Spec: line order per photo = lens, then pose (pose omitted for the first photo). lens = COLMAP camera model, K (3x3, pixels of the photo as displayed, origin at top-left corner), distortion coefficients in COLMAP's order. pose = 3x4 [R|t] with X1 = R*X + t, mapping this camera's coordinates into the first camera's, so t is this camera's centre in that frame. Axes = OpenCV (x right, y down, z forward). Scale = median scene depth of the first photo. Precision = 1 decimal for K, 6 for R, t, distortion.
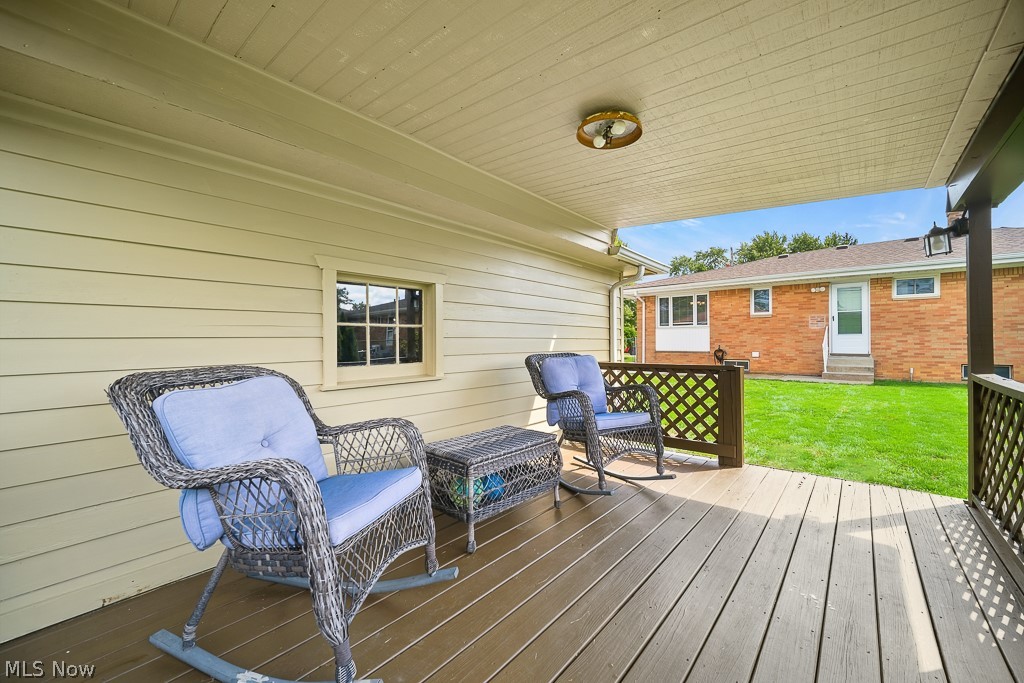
lens RADIAL K [[411.8, 0, 512.0], [0, 411.8, 341.5], [0, 0, 1]] dist [0.006795, 0.000225]
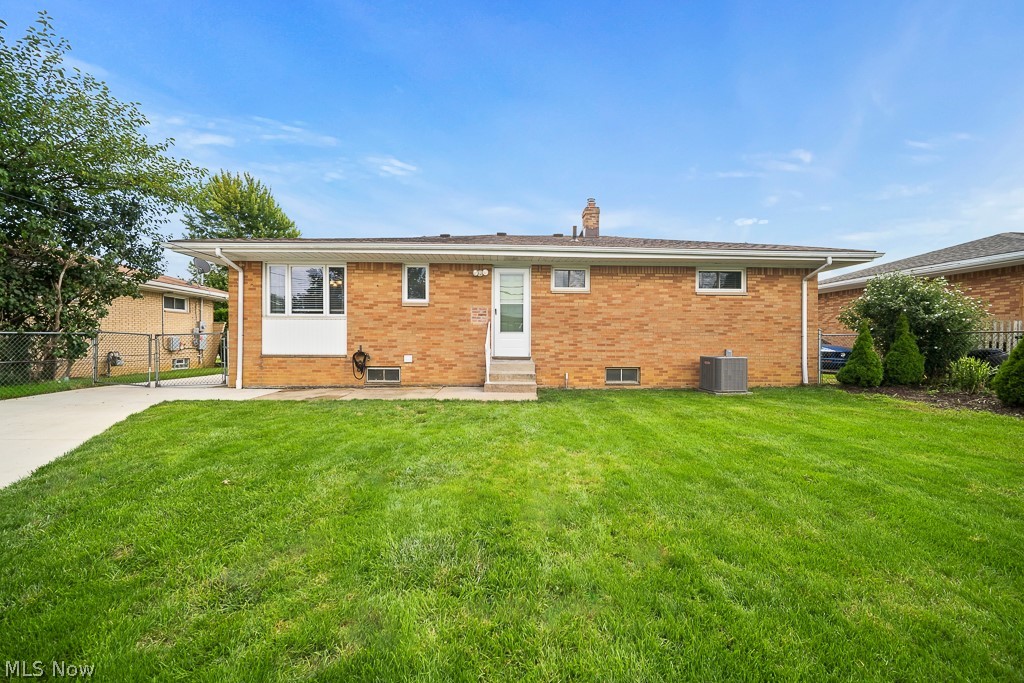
lens RADIAL K [[411.8, 0, 512.0], [0, 411.8, 341.5], [0, 0, 1]] dist [0.006795, 0.000225]
pose [[0.745919, 0.006400, 0.666006, 0.283669], [-0.010511, 0.999942, 0.002164, -0.001566], [-0.665954, -0.008614, 0.745943, 0.401546]]
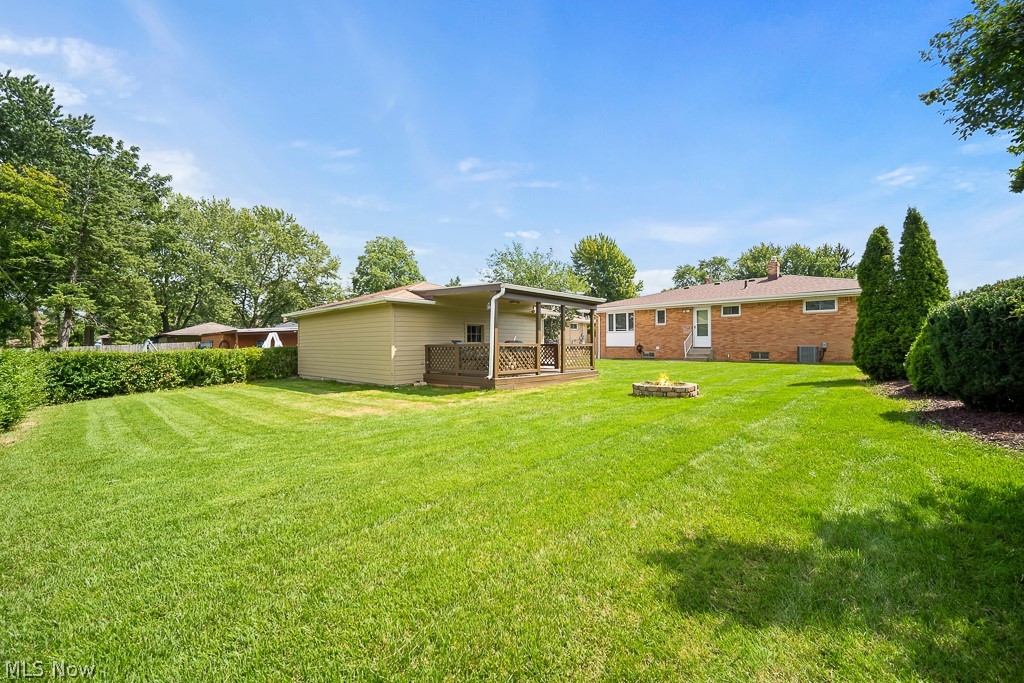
lens RADIAL K [[411.8, 0, 512.0], [0, 411.8, 341.5], [0, 0, 1]] dist [0.006795, 0.000225]
pose [[0.998465, -0.001018, -0.055381, 0.086989], [0.000609, 0.999972, -0.007402, 0.017934], [0.055387, 0.007357, 0.998438, -0.828329]]
